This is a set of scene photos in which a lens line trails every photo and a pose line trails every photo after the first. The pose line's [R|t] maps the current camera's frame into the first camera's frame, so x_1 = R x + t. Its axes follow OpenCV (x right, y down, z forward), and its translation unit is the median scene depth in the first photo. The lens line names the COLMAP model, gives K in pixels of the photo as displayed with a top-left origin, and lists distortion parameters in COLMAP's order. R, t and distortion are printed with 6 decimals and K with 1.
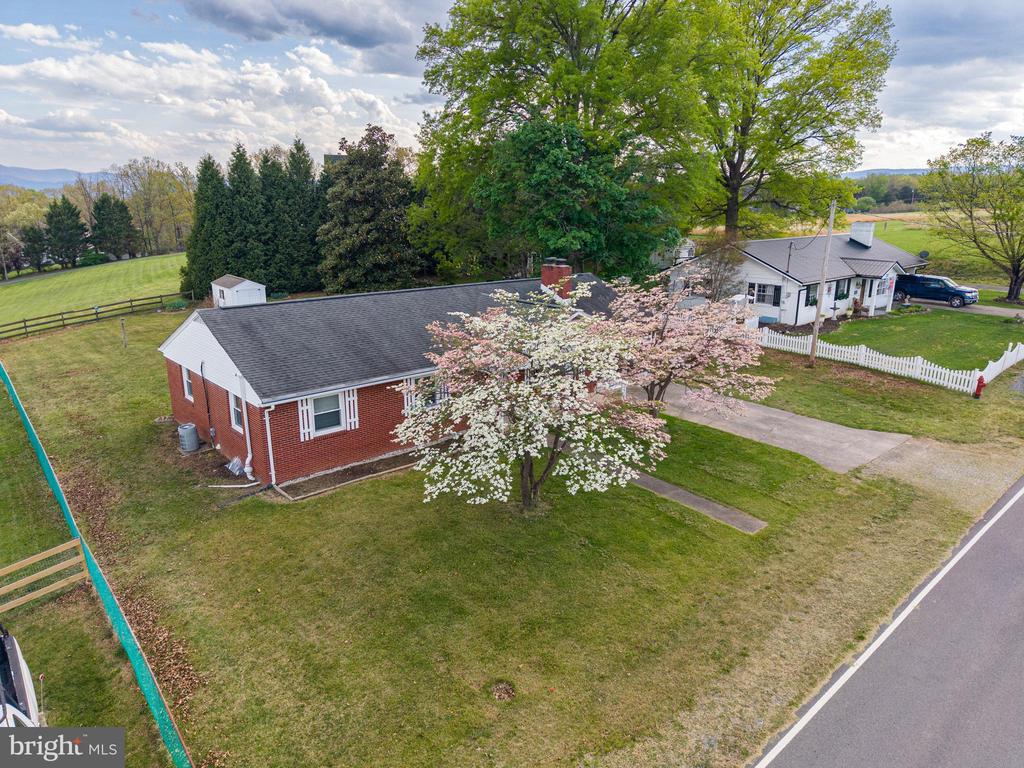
lens RADIAL K [[685.4, 0, 513.3], [0, 685.4, 382.5], [0, 0, 1]] dist [0.033745, -0.032984]
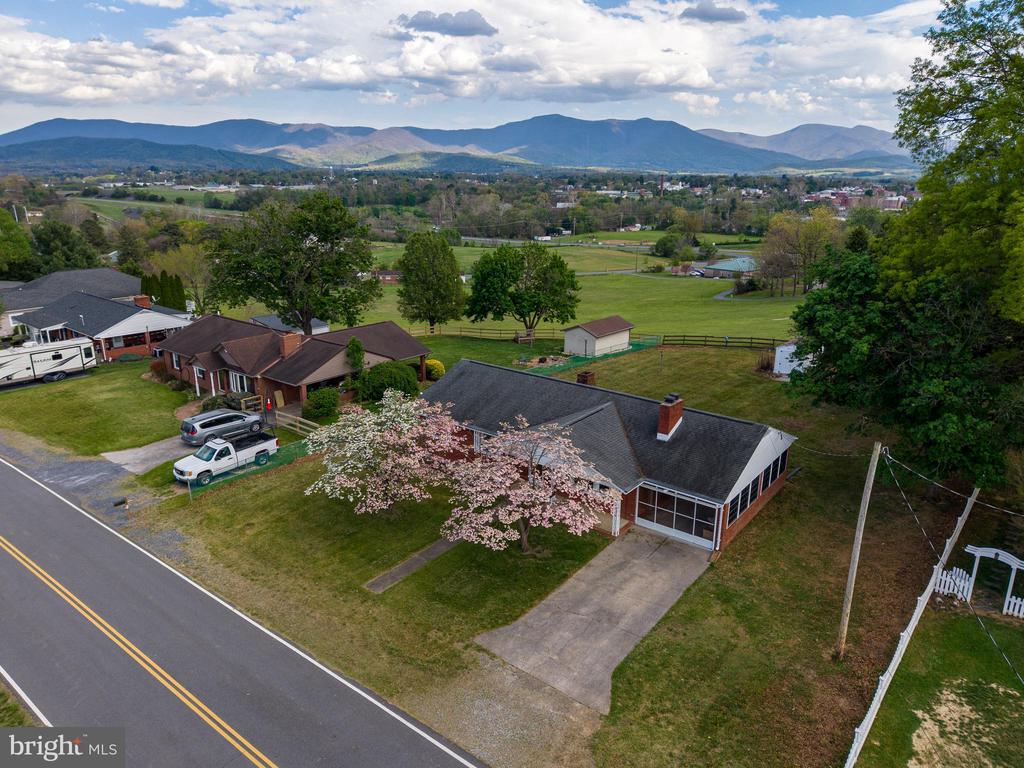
lens RADIAL K [[685.4, 0, 506.5], [0, 685.4, 384.3], [0, 0, 1]] dist [0.033745, -0.032984]
pose [[0.170979, 0.283937, -0.943476, 1.396588], [-0.258238, 0.937015, 0.235194, -0.524756], [0.950831, 0.203428, 0.233533, 0.690024]]
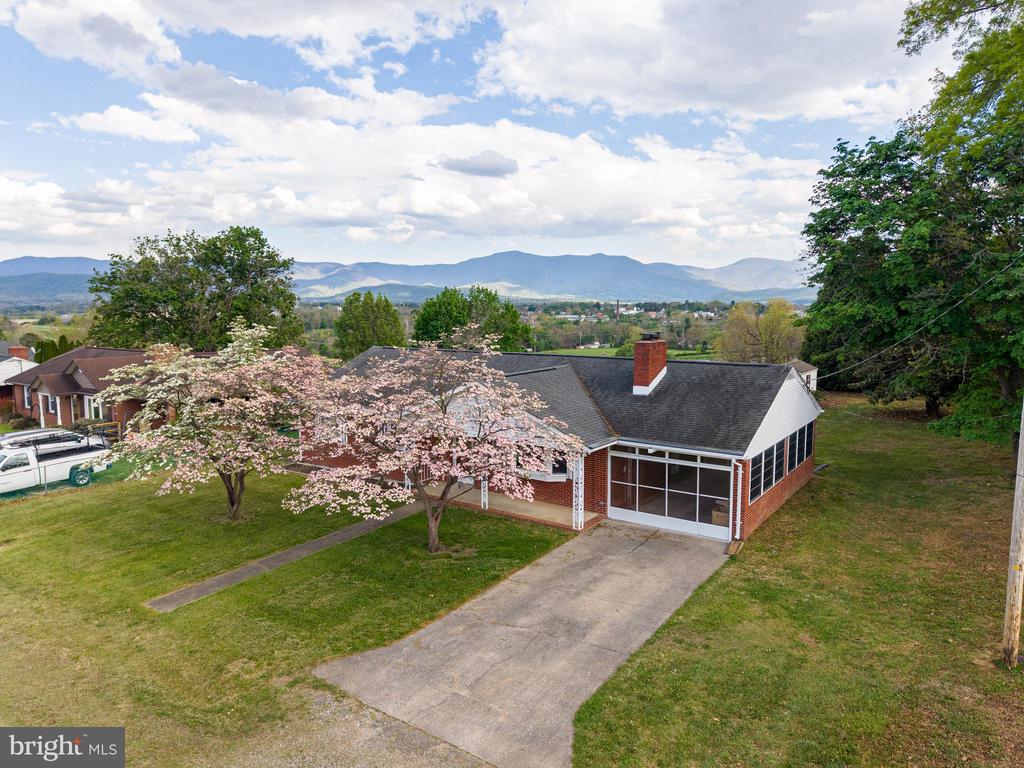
lens RADIAL K [[685.4, 0, 505.7], [0, 685.4, 387.1], [0, 0, 1]] dist [0.033745, -0.032984]
pose [[0.222312, 0.109561, -0.968800, 1.036271], [-0.246482, 0.967704, 0.052877, -0.171325], [0.943305, 0.227037, 0.242137, 0.938733]]
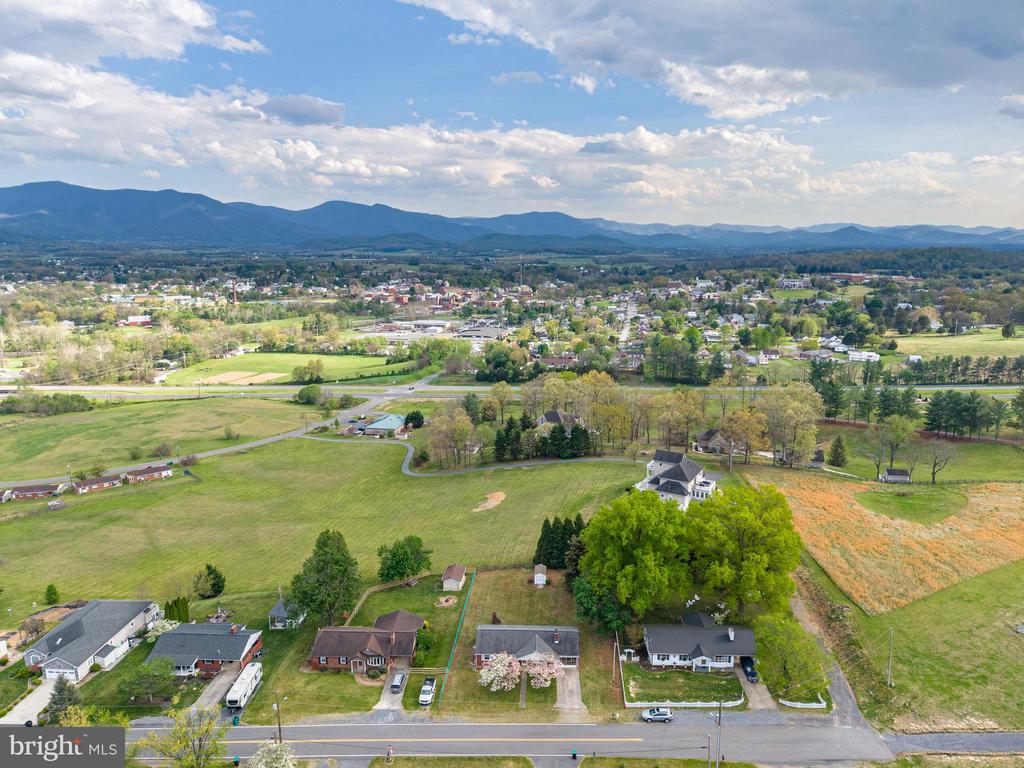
lens RADIAL K [[685.4, 0, 510.8], [0, 685.4, 394.5], [0, 0, 1]] dist [0.033745, -0.032984]
pose [[0.721702, 0.142526, -0.677372, 3.409648], [-0.173202, 0.984626, 0.022638, -2.245790], [0.670185, 0.100984, 0.735292, -3.289244]]
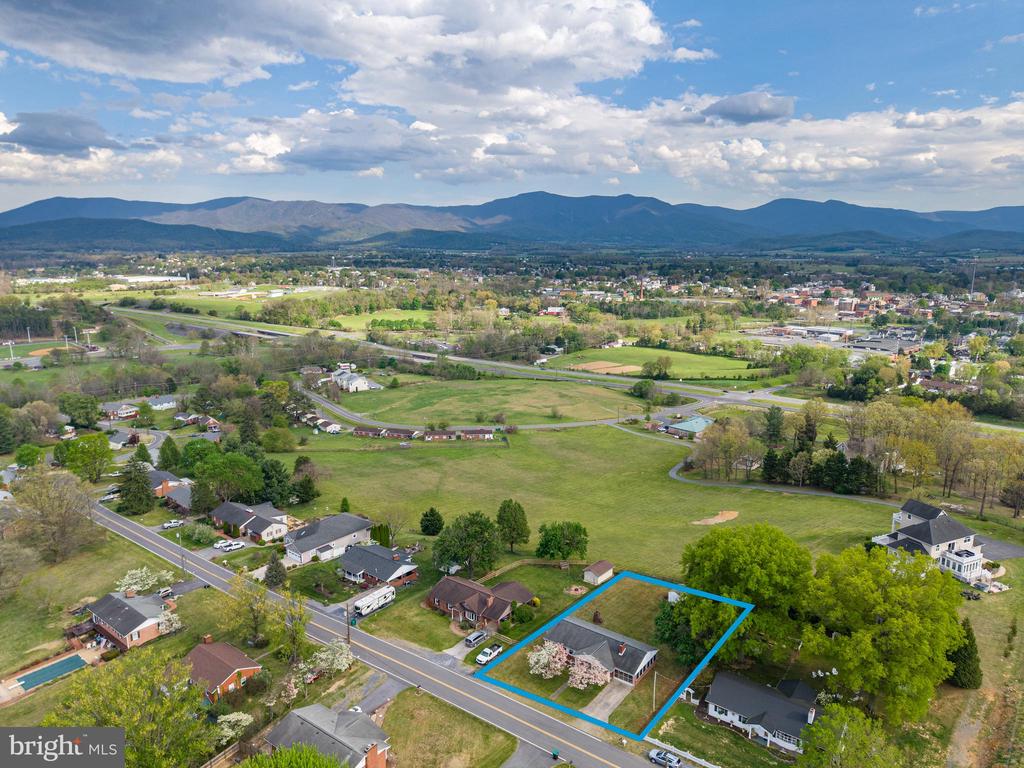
lens RADIAL K [[685.4, 0, 506.2], [0, 685.4, 383.4], [0, 0, 1]] dist [0.033745, -0.032984]
pose [[0.189271, 0.190653, -0.963238, 4.867834], [-0.250875, 0.957801, 0.140281, -2.800293], [0.949336, 0.215101, 0.229114, -1.245346]]
